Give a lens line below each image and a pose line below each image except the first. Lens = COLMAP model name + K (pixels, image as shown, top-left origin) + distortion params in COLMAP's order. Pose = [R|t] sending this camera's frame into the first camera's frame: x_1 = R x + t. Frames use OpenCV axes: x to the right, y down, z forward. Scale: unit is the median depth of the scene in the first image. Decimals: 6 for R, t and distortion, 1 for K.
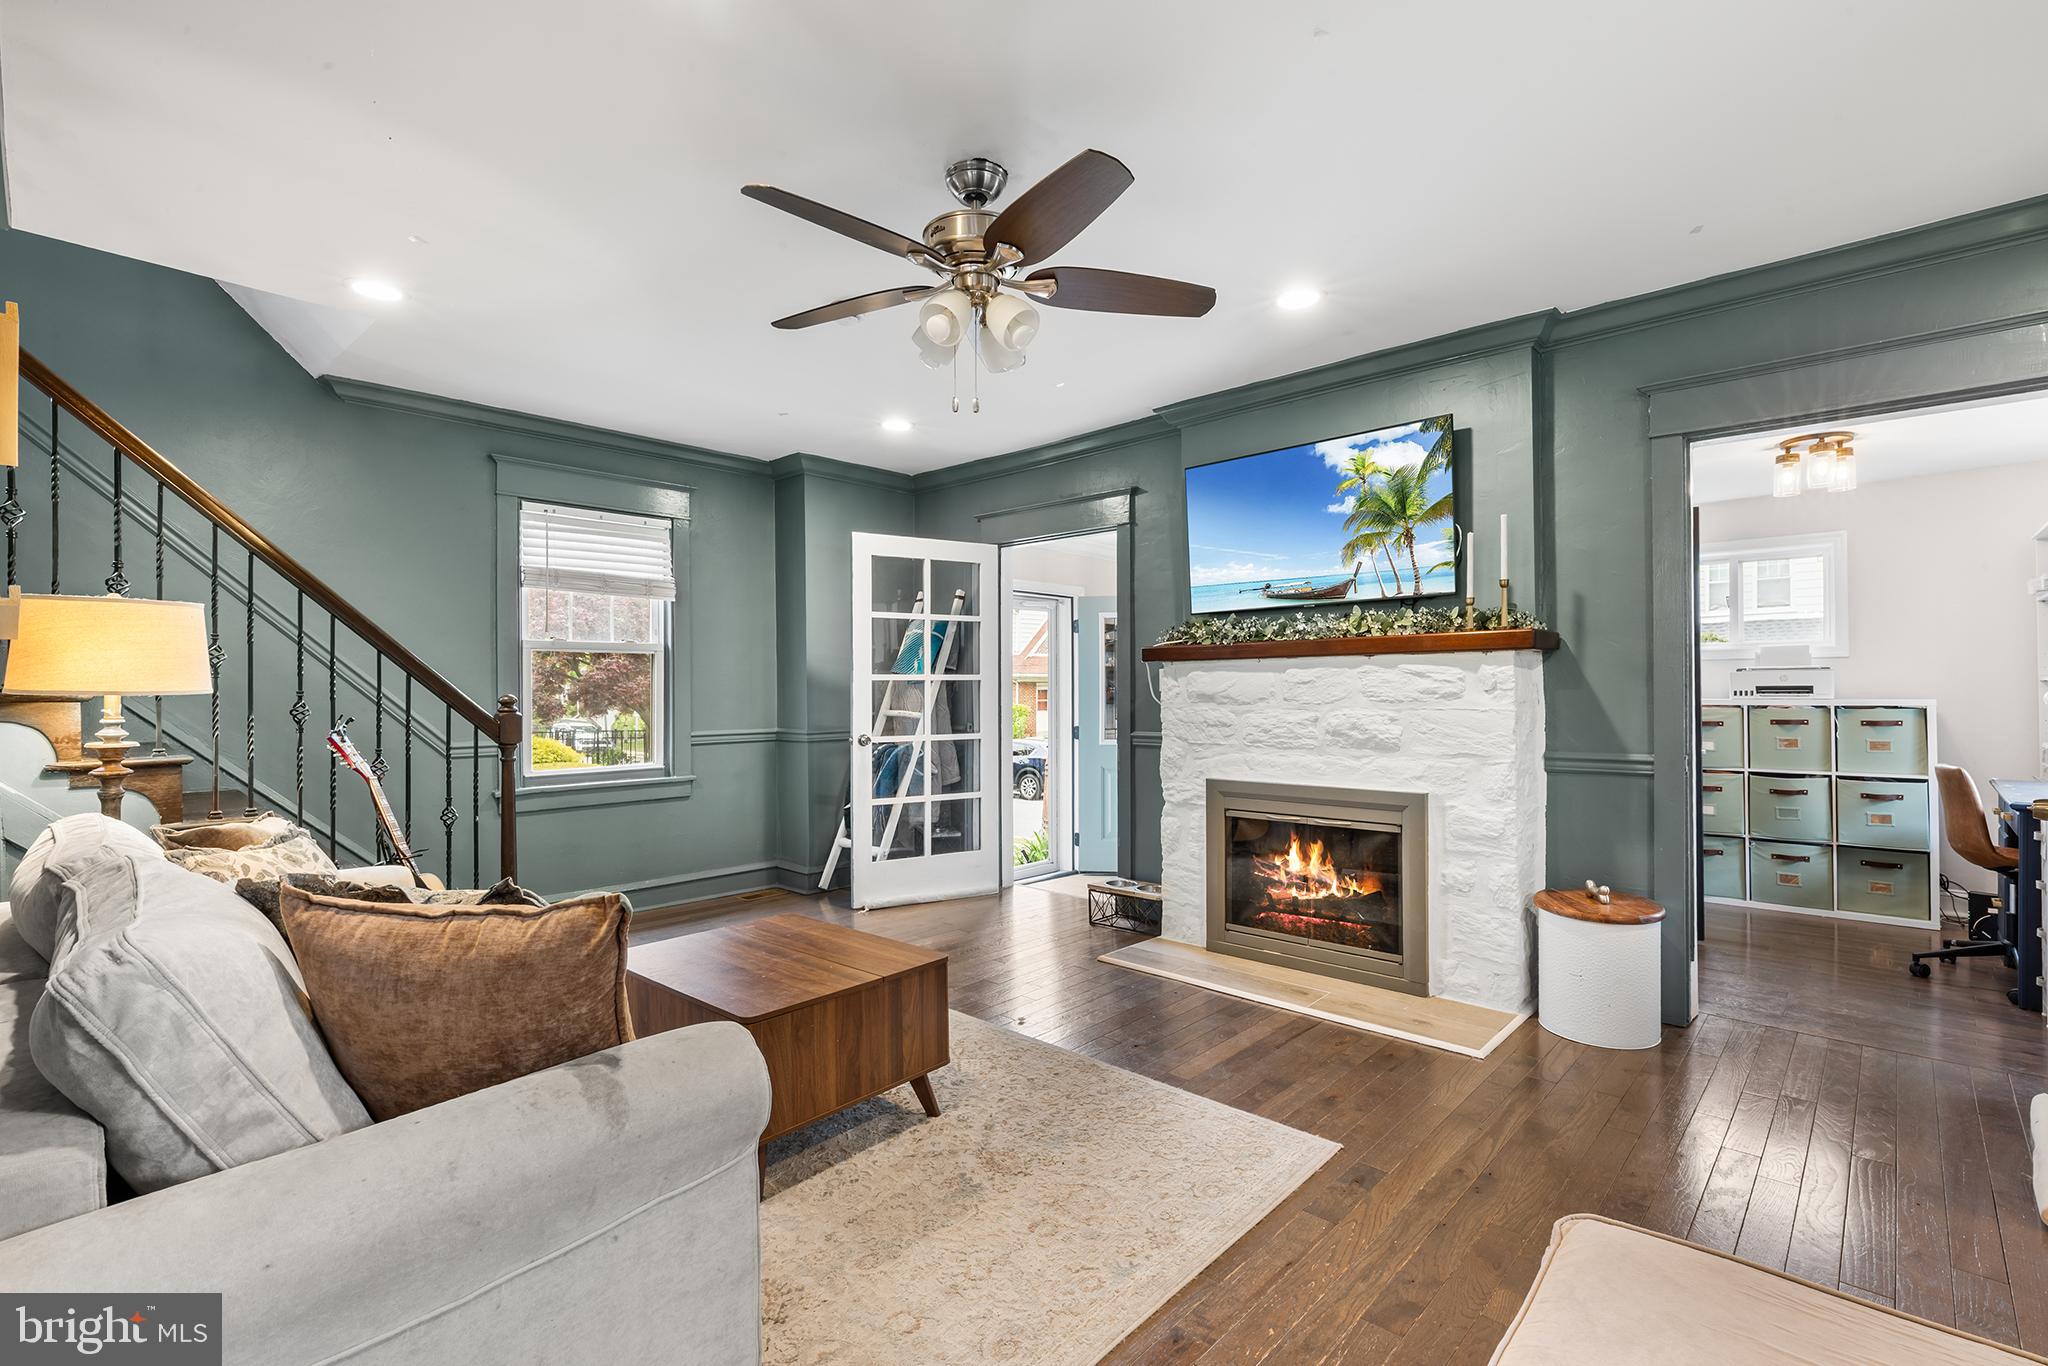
lens RADIAL K [[945.0, 0, 989.5], [0, 945.0, 676.6], [0, 0, 1]] dist [-0.008493, -0.000470]
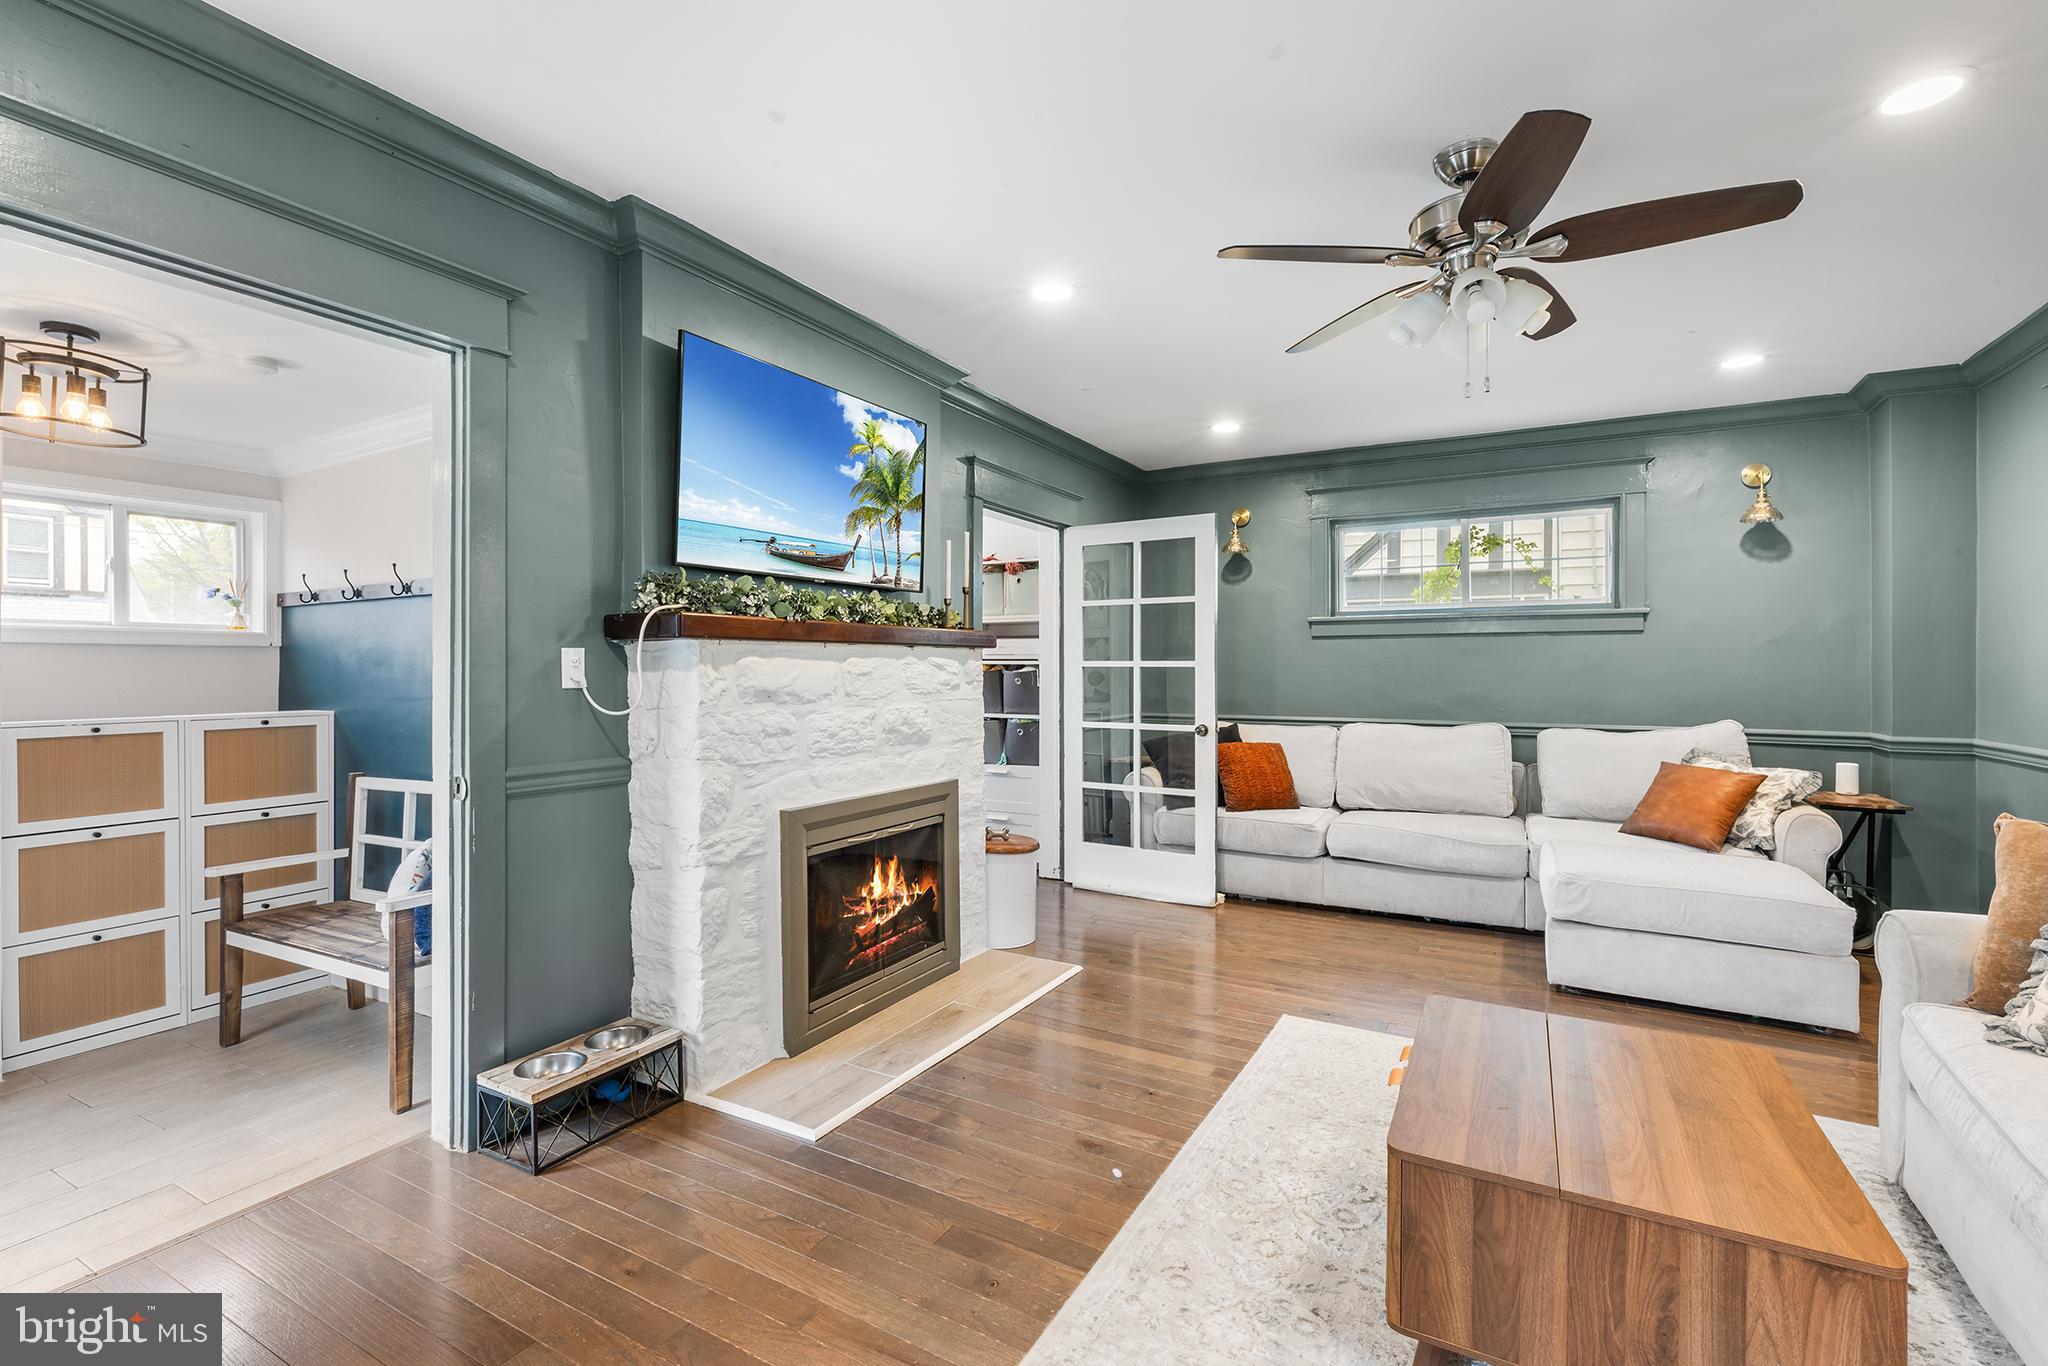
lens RADIAL K [[924.4, 0, 1026.4], [0, 924.4, 715.6], [0, 0, 1]] dist [0.002826, -0.000130]
pose [[-0.253706, -0.044580, 0.966253, -0.509283], [-0.013309, 0.999004, 0.042597, 0.006526], [-0.967190, -0.002052, -0.254047, 1.084269]]
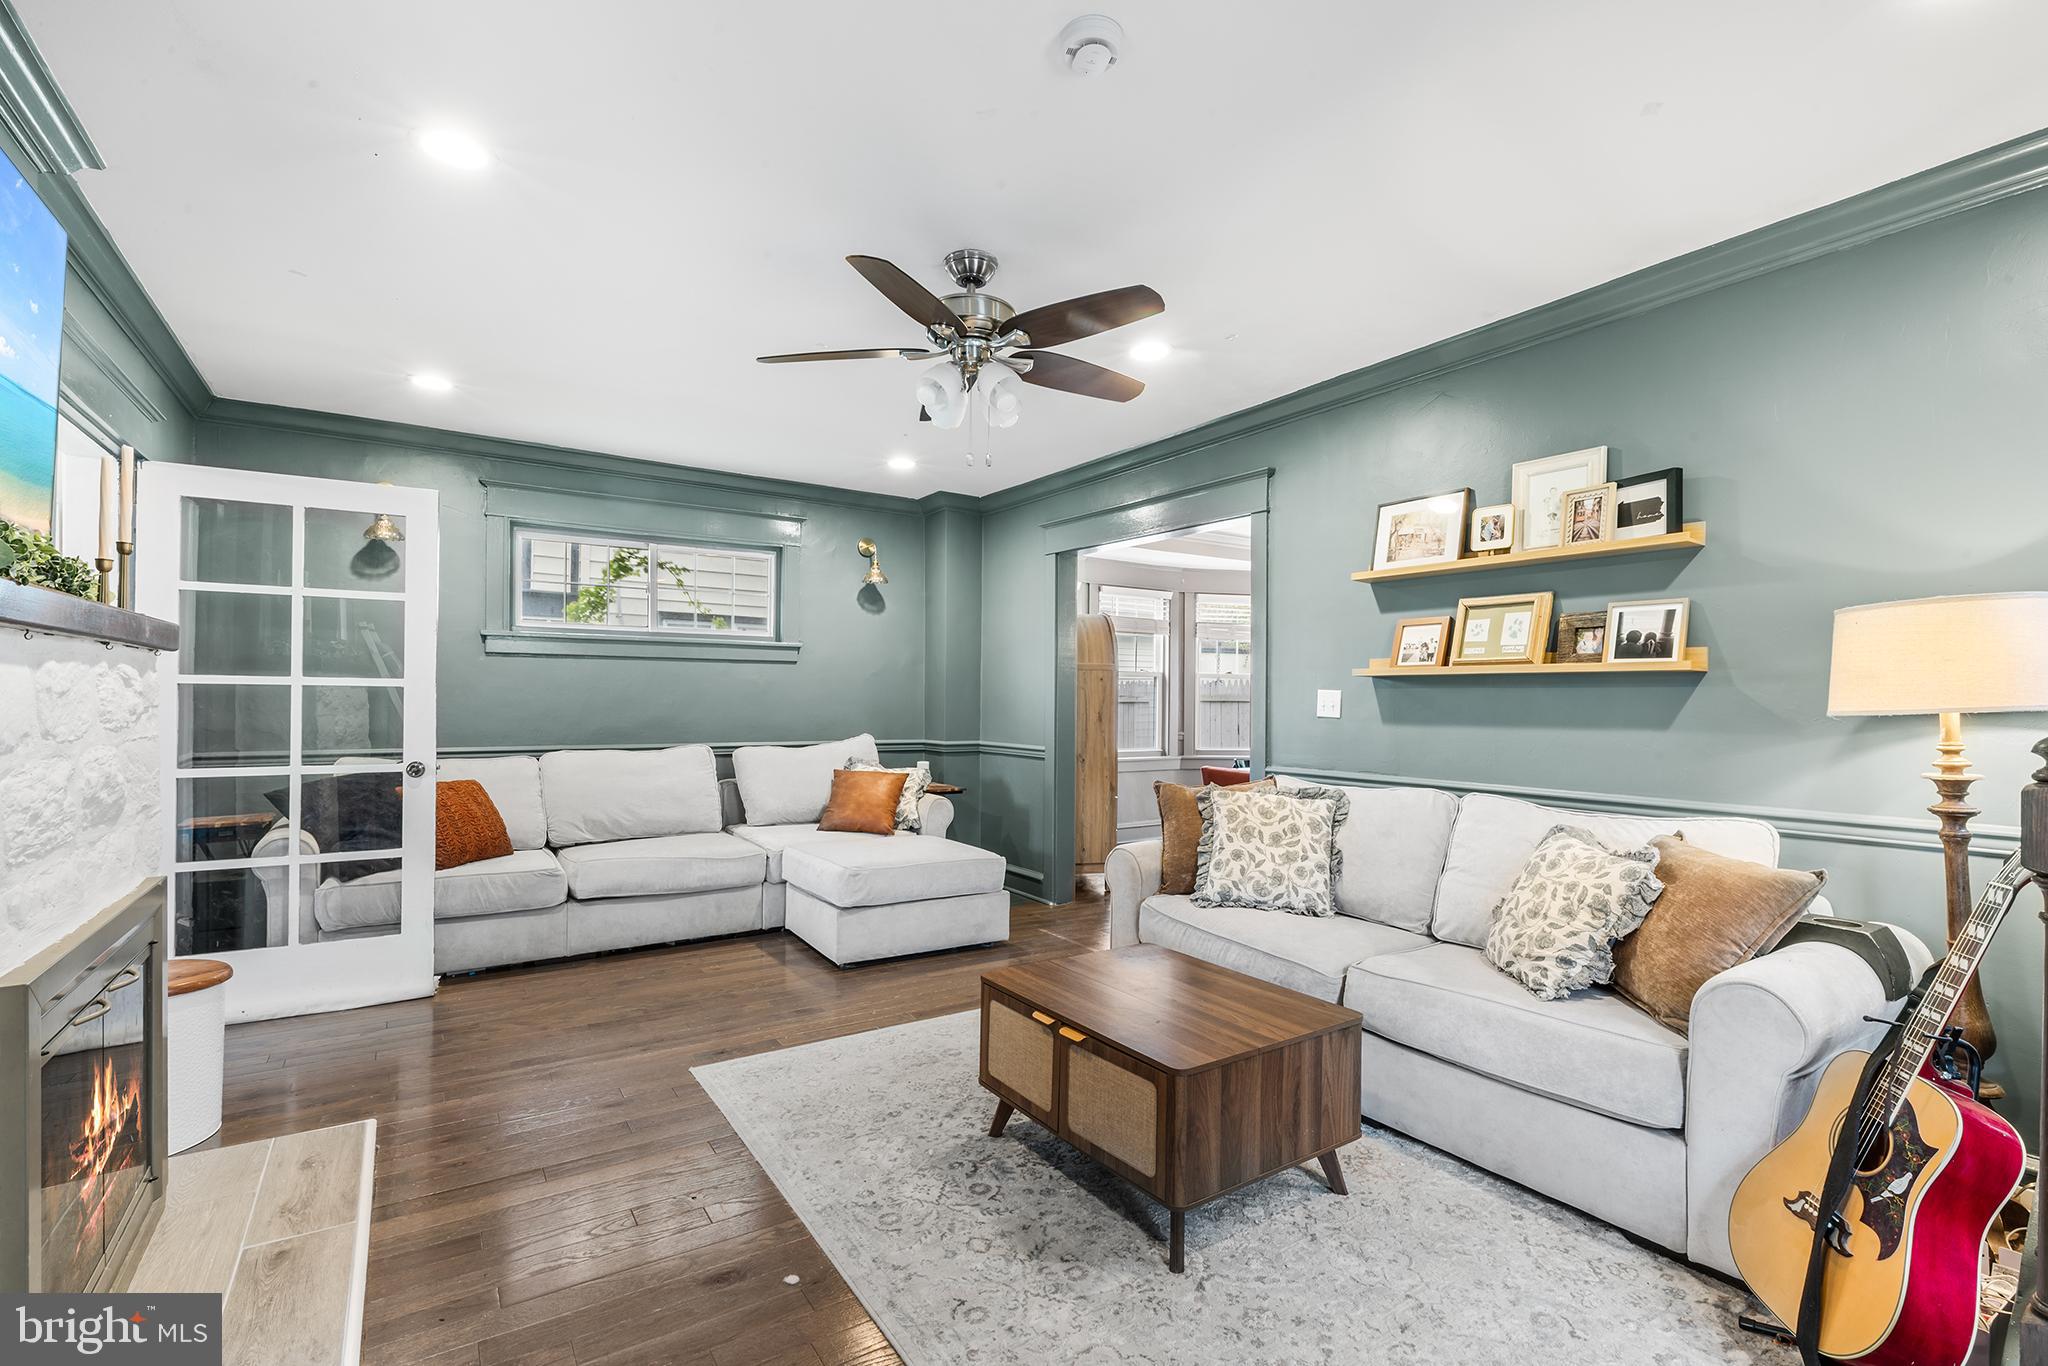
lens RADIAL K [[930.0, 0, 1027.1], [0, 930.0, 711.8], [0, 0, 1]] dist [0.002045, 0.000181]
pose [[-0.977705, -0.007729, 0.209839, -0.198411], [-0.007655, 0.999970, 0.001166, 0.010383], [-0.209841, -0.000466, -0.977735, 1.347461]]
